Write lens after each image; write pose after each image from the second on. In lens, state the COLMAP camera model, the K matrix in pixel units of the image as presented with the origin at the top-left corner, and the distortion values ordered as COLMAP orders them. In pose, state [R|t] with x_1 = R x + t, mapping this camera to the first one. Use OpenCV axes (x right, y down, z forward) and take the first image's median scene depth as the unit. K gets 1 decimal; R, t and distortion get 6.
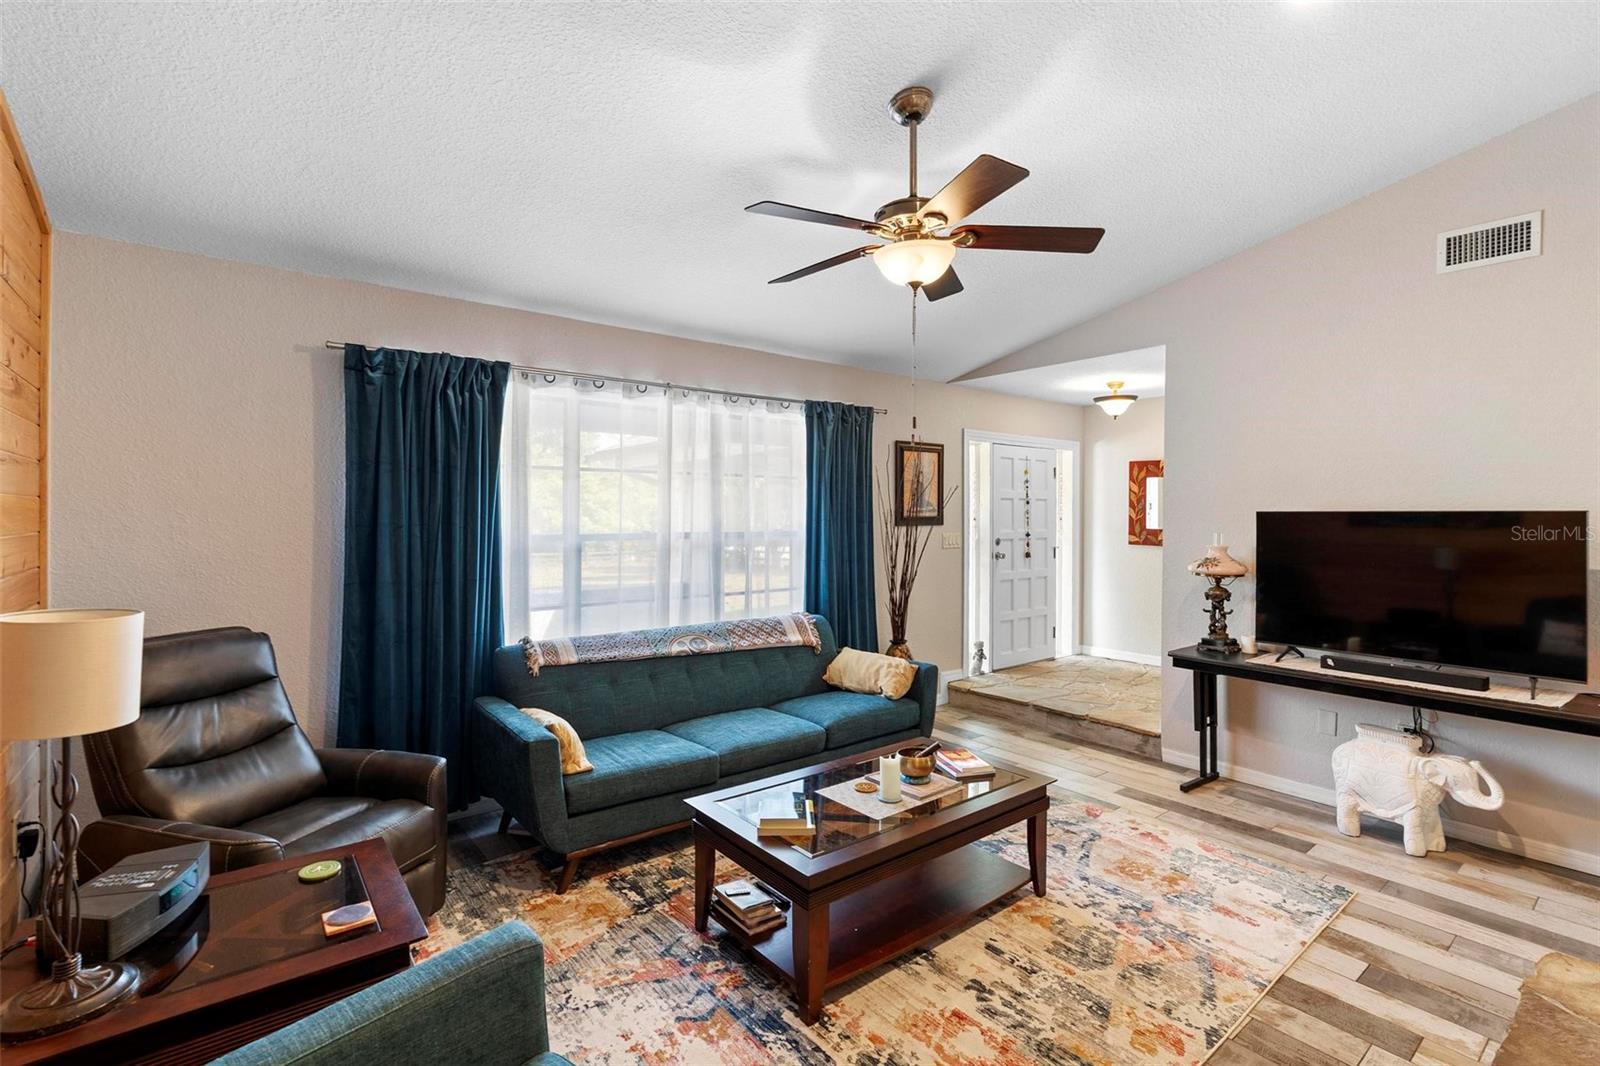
lens RADIAL K [[719.9, 0, 804.5], [0, 719.9, 519.5], [0, 0, 1]] dist [-0.011180, 0.004677]
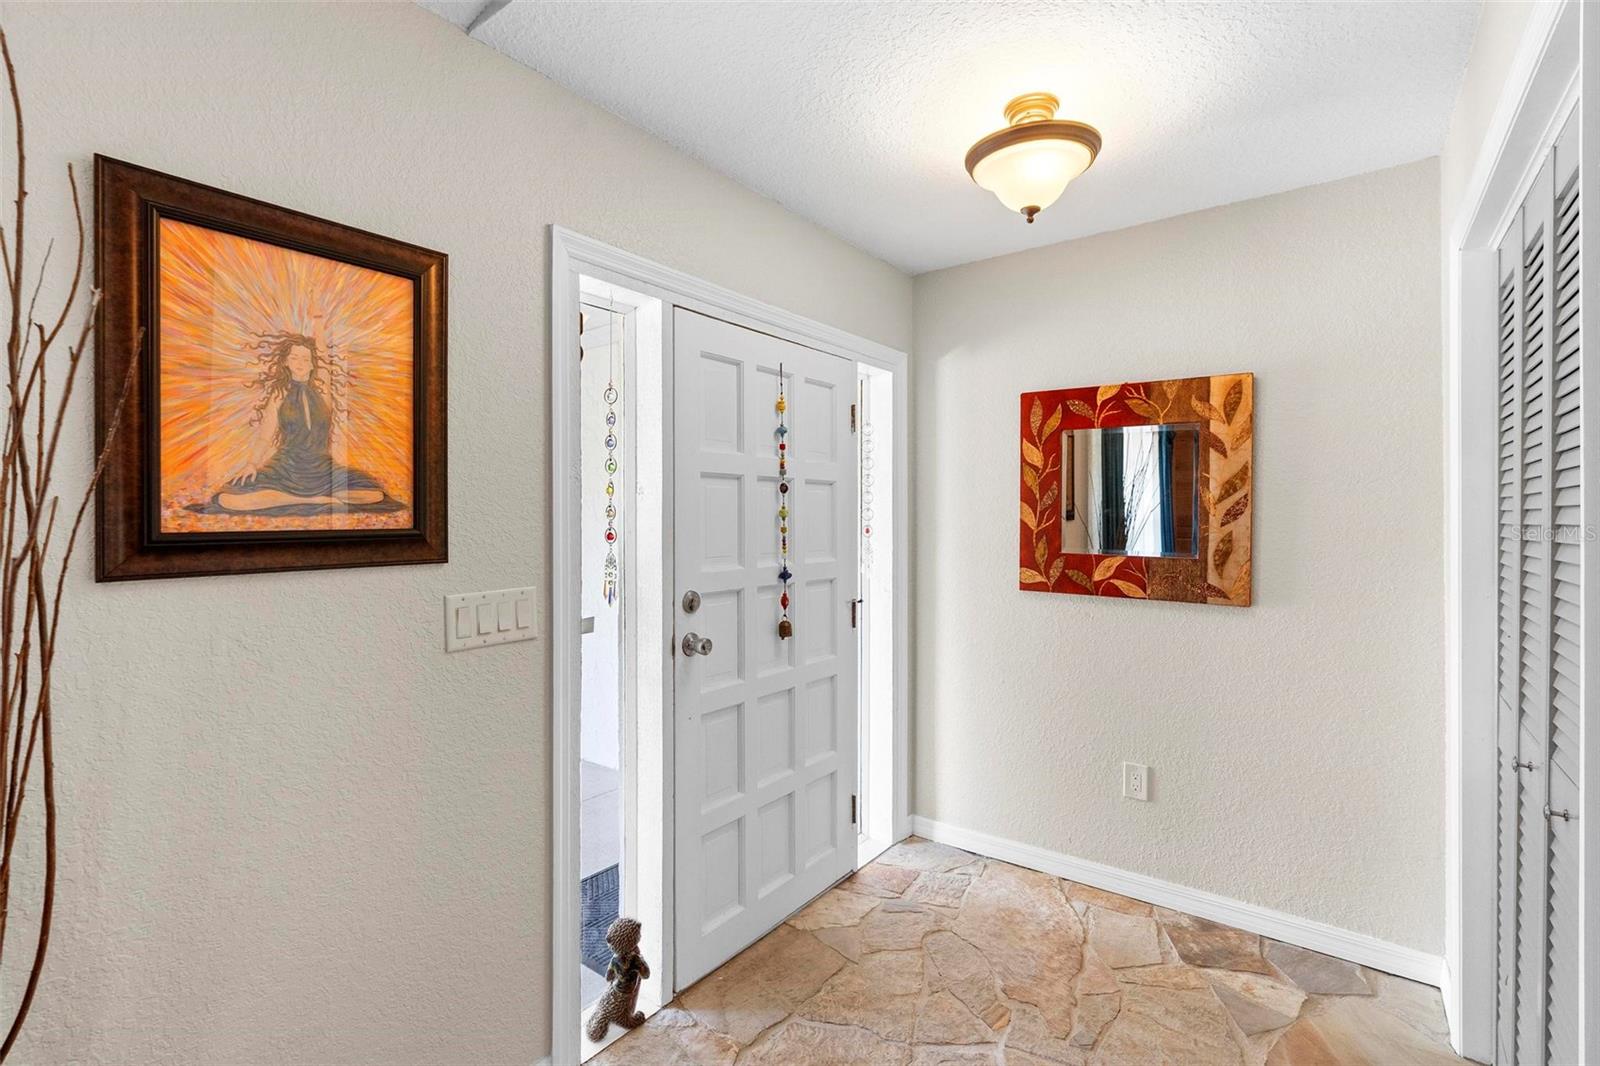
lens RADIAL K [[719.9, 0, 793.4], [0, 719.9, 529.1], [0, 0, 1]] dist [-0.011180, 0.004677]
pose [[0.969773, -0.007147, 0.243905, 0.220583], [0.006103, 0.999969, 0.005034, -0.004142], [-0.243933, -0.003393, 0.969786, 0.627396]]
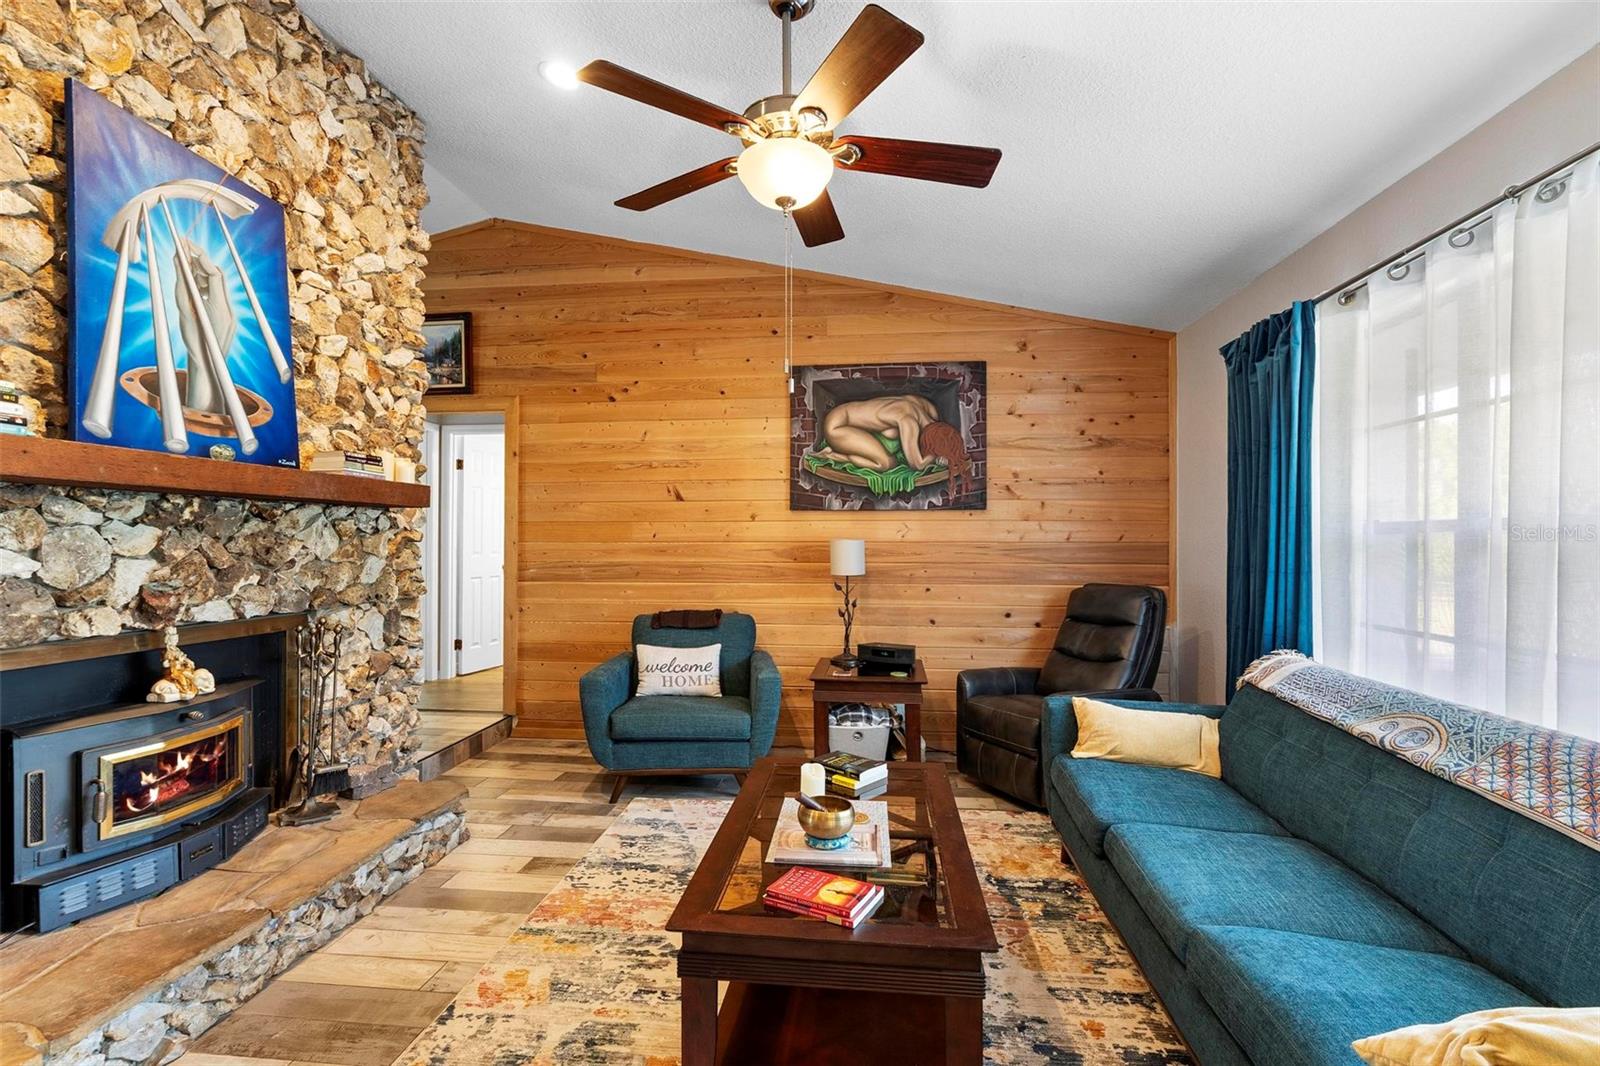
lens RADIAL K [[719.9, 0, 796.1], [0, 719.9, 543.0], [0, 0, 1]] dist [-0.011180, 0.004677]
pose [[-0.698005, -0.002311, -0.716089, 0.813957], [-0.006276, 0.999976, 0.002890, 0.073725], [0.716066, 0.006511, -0.698003, 1.747784]]
